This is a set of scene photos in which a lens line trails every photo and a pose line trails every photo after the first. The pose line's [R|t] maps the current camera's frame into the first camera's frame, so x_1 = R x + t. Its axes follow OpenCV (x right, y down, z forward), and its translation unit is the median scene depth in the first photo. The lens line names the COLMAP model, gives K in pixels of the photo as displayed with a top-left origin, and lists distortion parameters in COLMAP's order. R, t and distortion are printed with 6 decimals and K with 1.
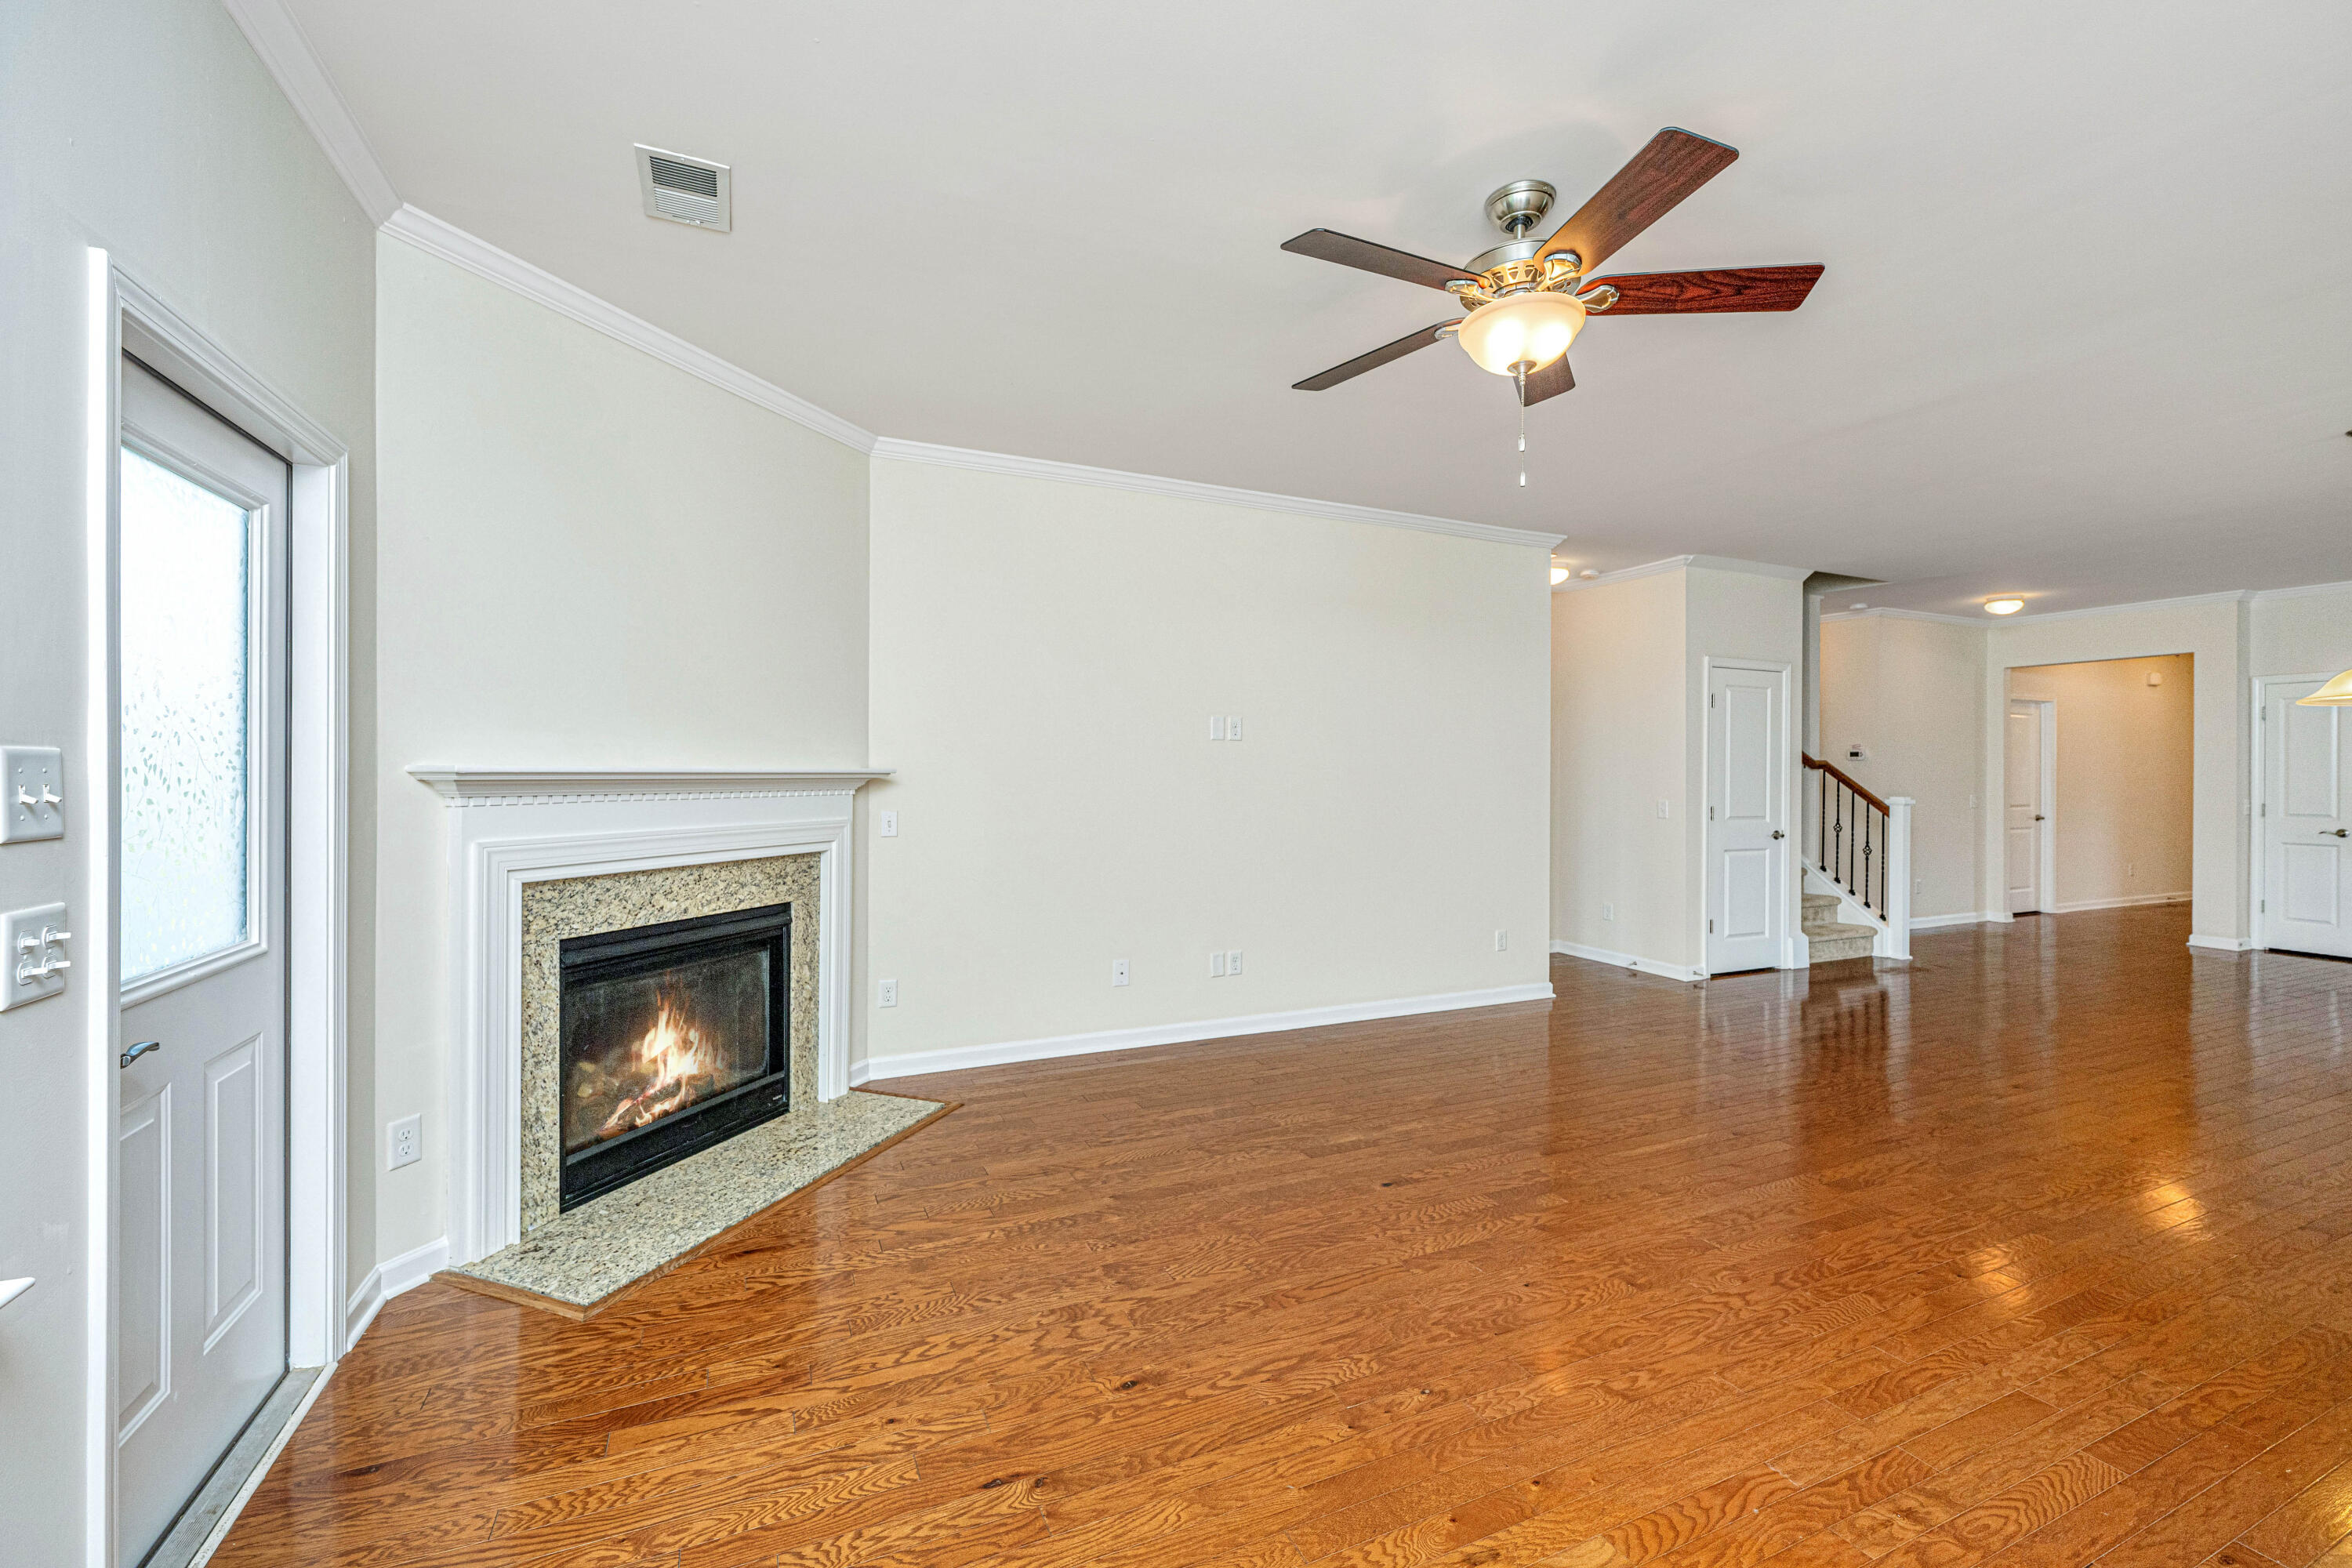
lens RADIAL K [[952.6, 0, 1158.8], [0, 952.6, 768.4], [0, 0, 1]] dist [-0.002505, 0.001066]
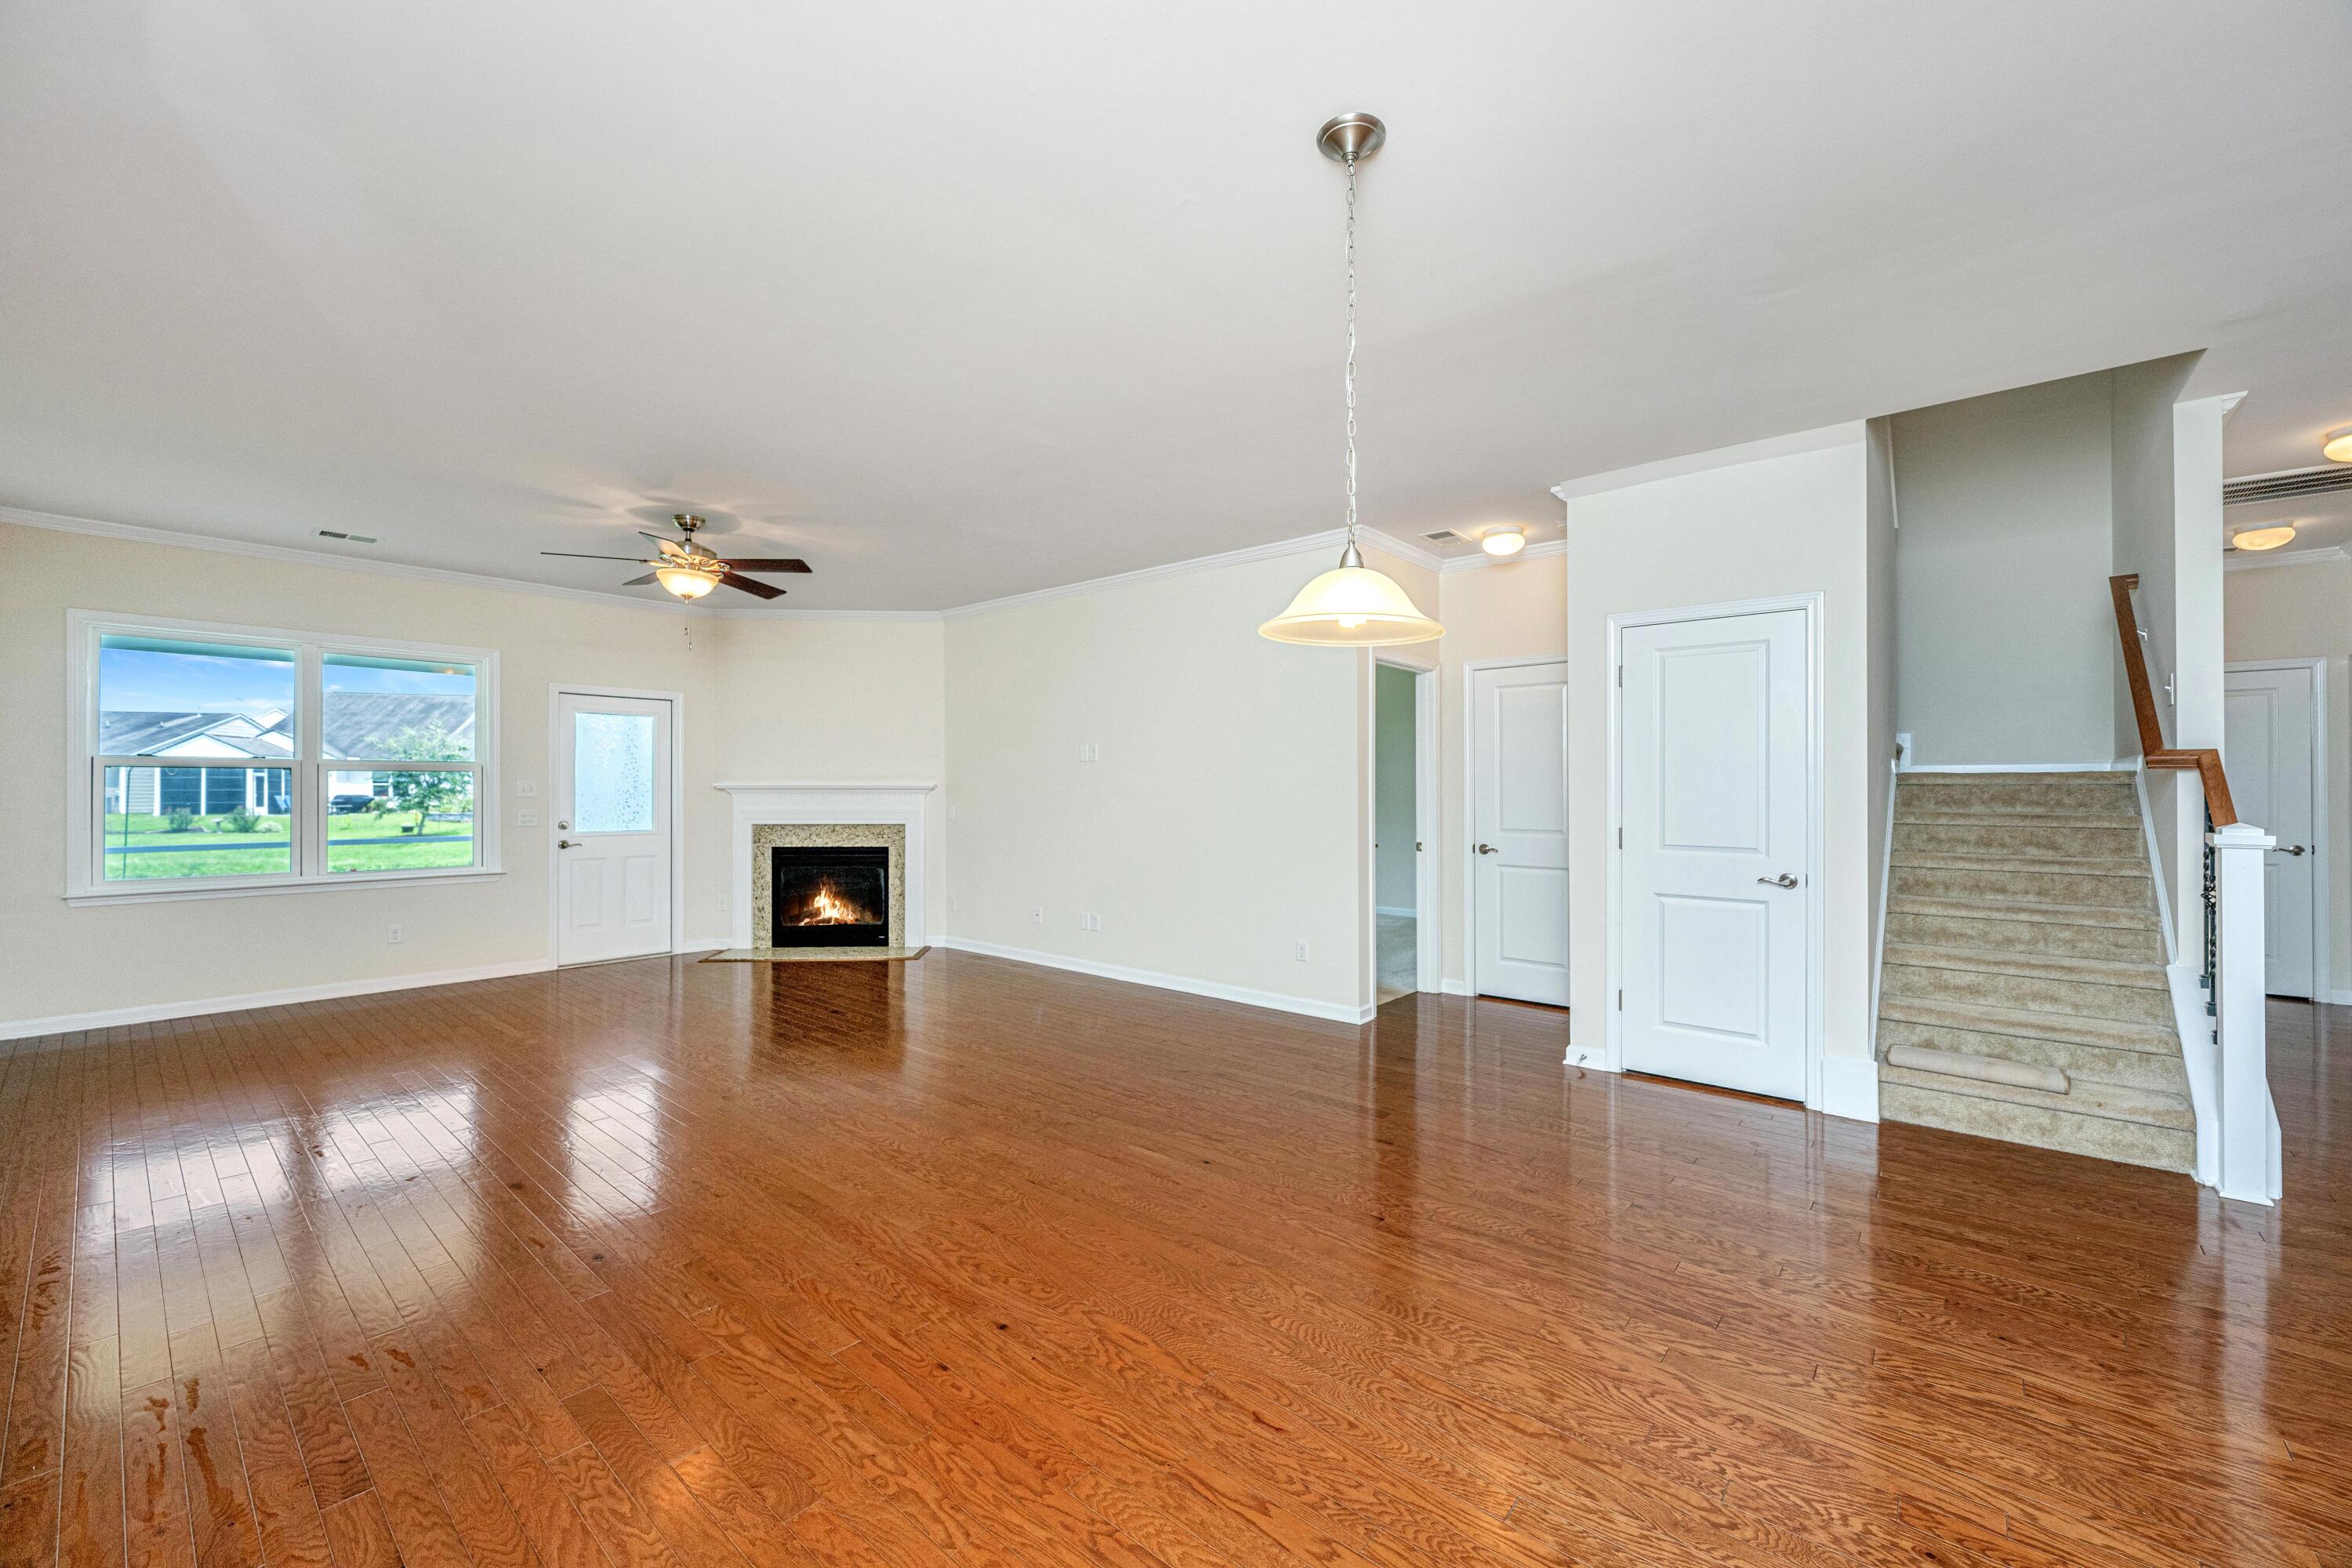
lens RADIAL K [[952.6, 0, 1172.8], [0, 952.6, 794.4], [0, 0, 1]] dist [-0.002505, 0.001066]
pose [[0.417142, 0.000935, -0.908841, 0.956212], [0.004330, 0.999986, 0.003017, 0.010261], [0.908831, -0.005194, 0.417132, 0.367651]]
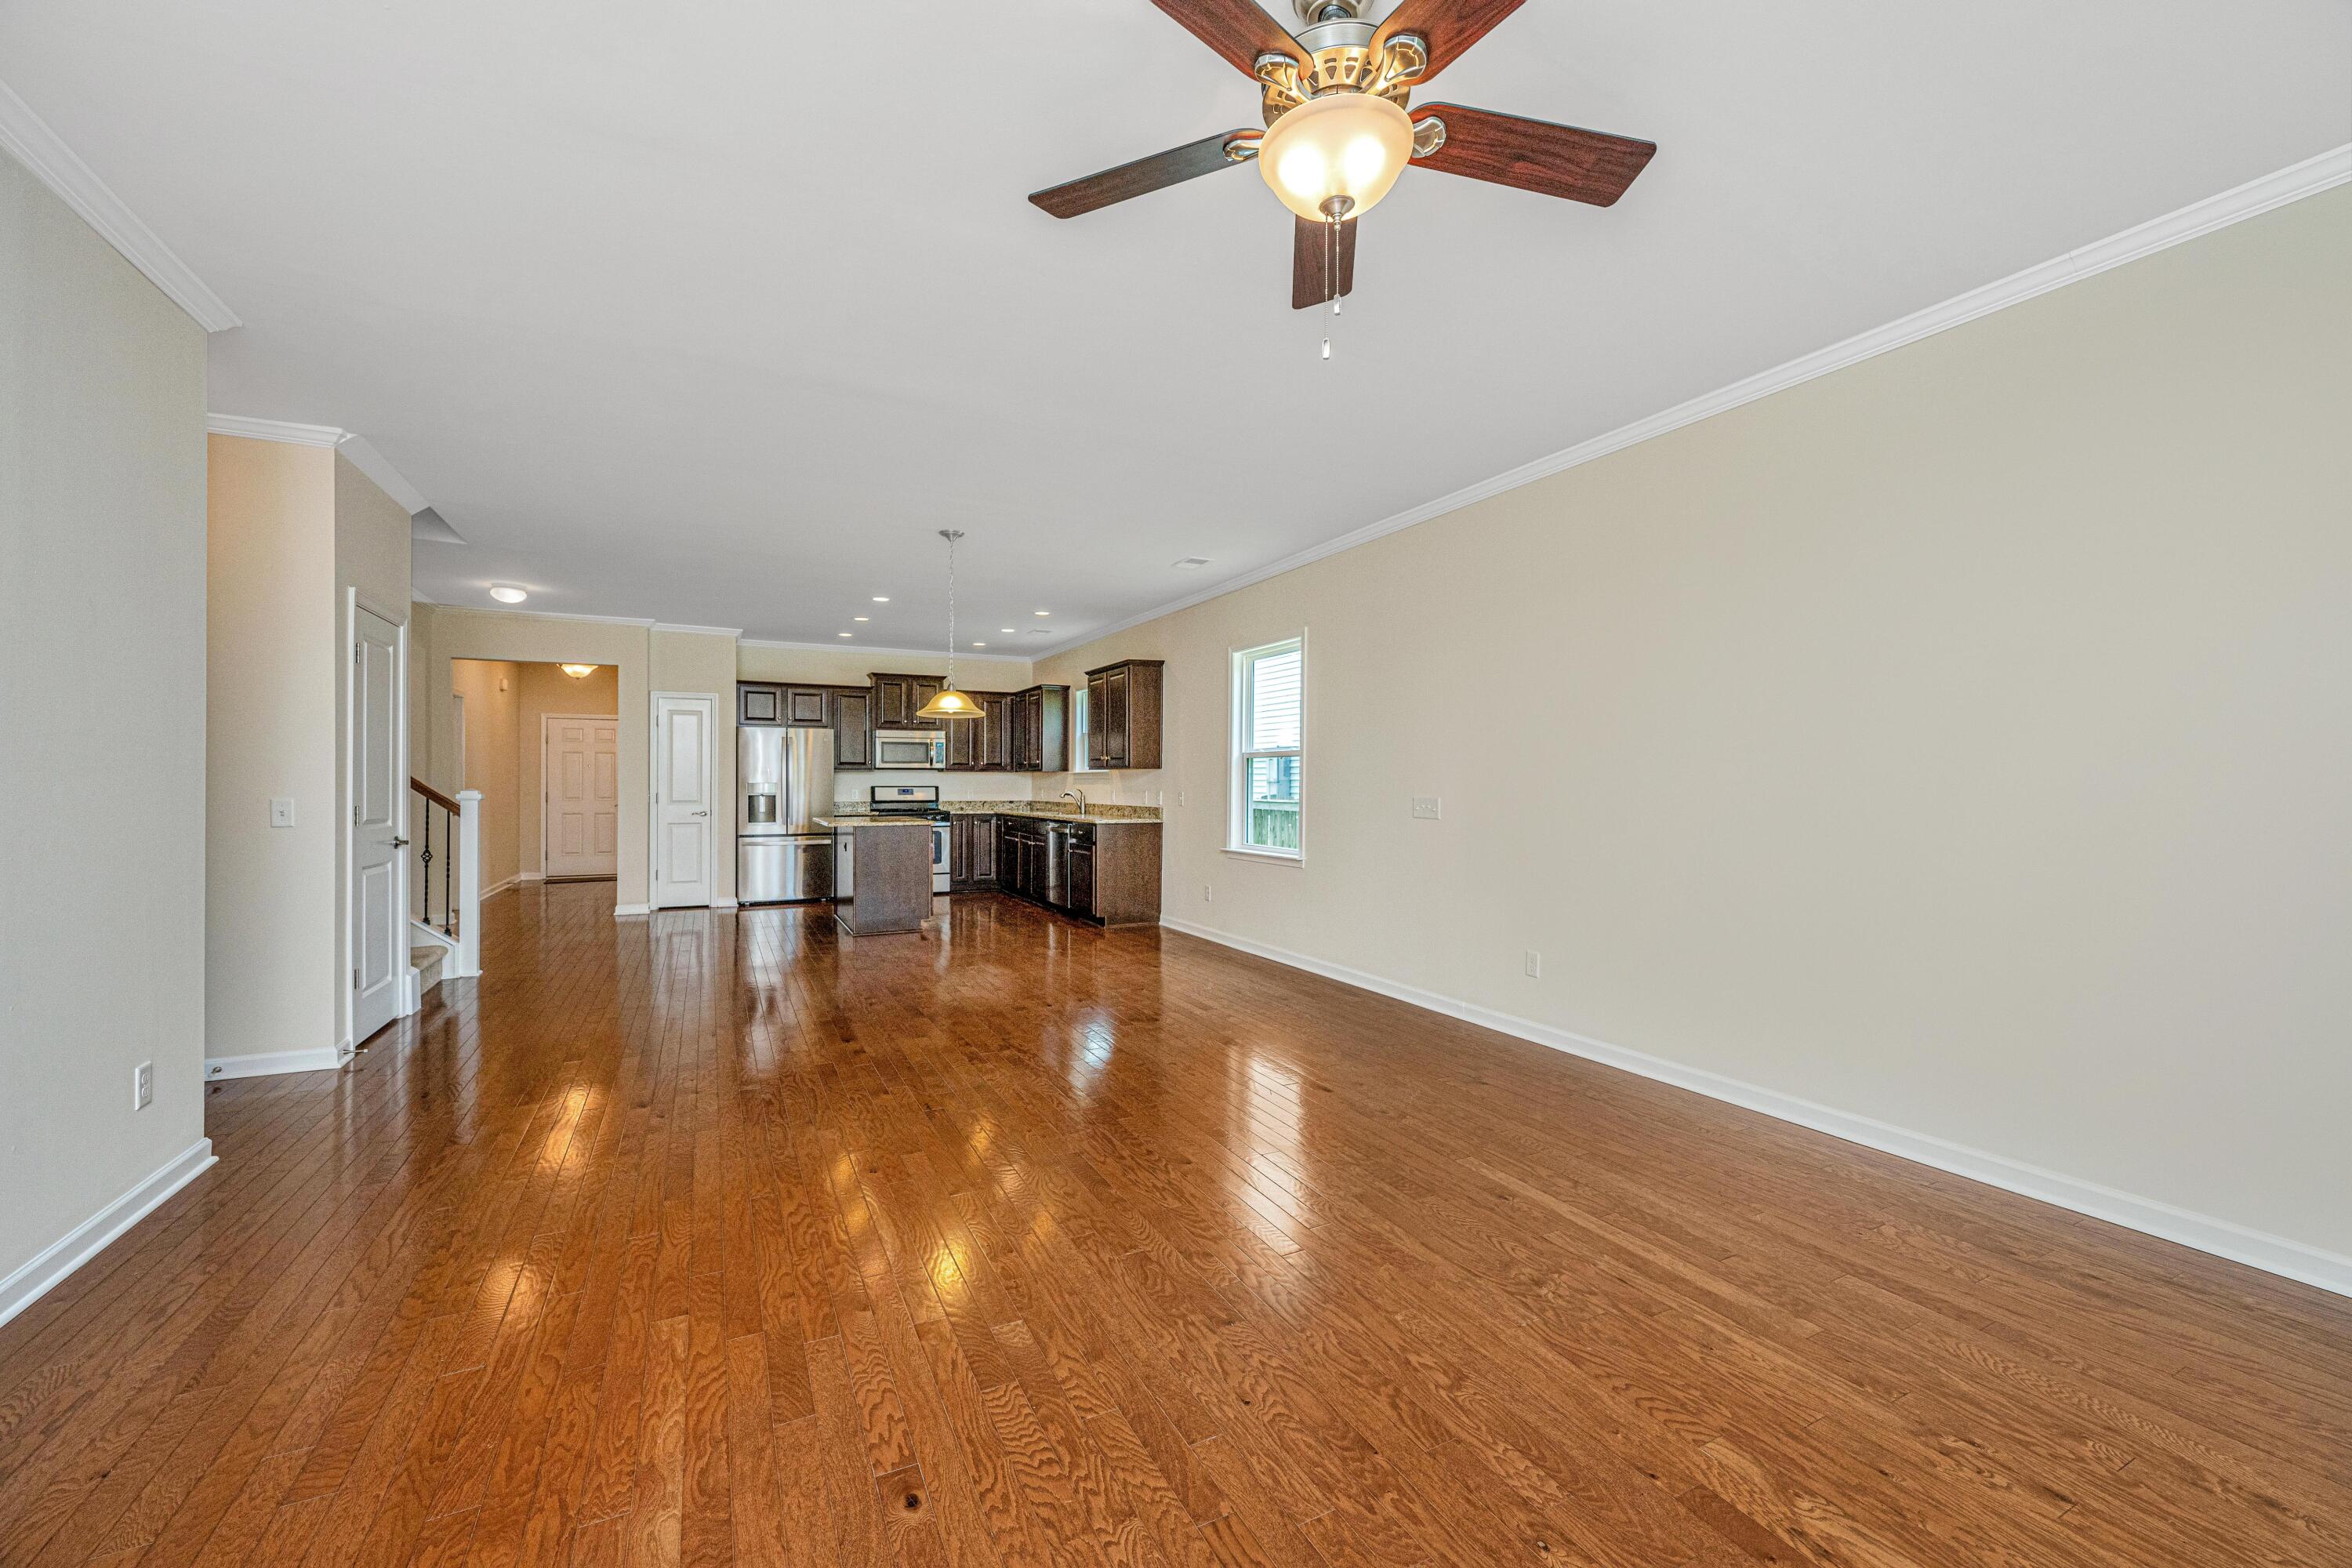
lens RADIAL K [[952.6, 0, 1186.7], [0, 952.6, 779.7], [0, 0, 1]] dist [-0.002505, 0.001066]
pose [[-0.059482, -0.003383, 0.998224, -0.131062], [-0.000485, 0.999994, 0.003360, 0.015854], [-0.998229, -0.000284, -0.059484, 0.390867]]
